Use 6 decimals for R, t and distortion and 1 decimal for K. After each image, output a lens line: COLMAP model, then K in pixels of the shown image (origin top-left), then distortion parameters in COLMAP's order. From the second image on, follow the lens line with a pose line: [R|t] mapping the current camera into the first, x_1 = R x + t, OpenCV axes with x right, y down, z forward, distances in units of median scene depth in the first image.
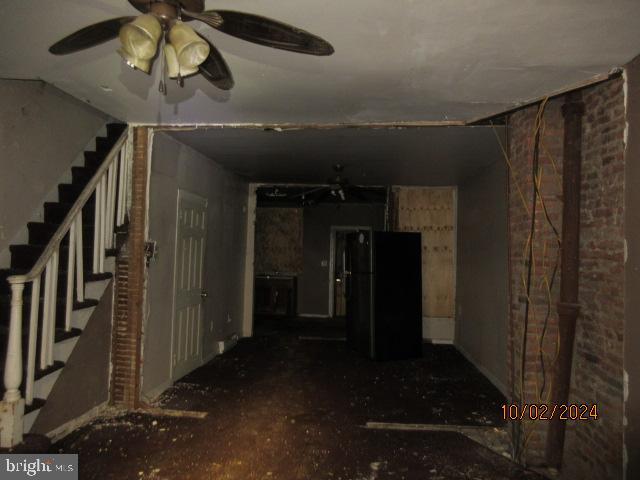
lens RADIAL K [[481.9, 0, 319.4], [0, 481.9, 237.7], [0, 0, 1]] dist [0.004822, 0.011275]
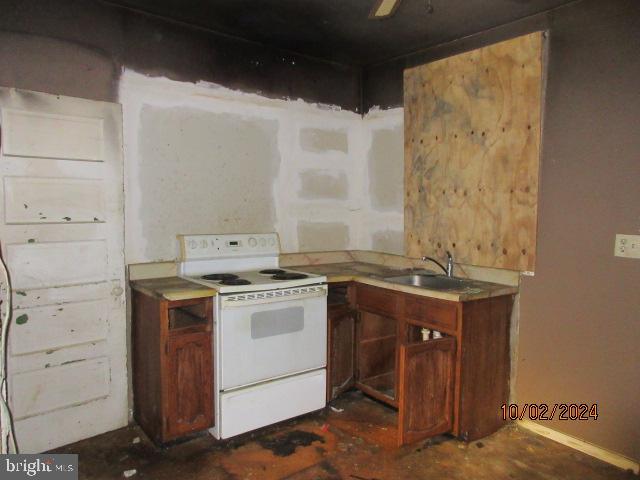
lens RADIAL K [[481.9, 0, 320.8], [0, 481.9, 237.5], [0, 0, 1]] dist [0.004822, 0.011275]
pose [[0.687244, 0.039132, -0.725372, 0.105358], [0.028156, 0.996363, 0.080428, 0.034031], [0.725881, -0.075697, 0.683643, 0.970771]]
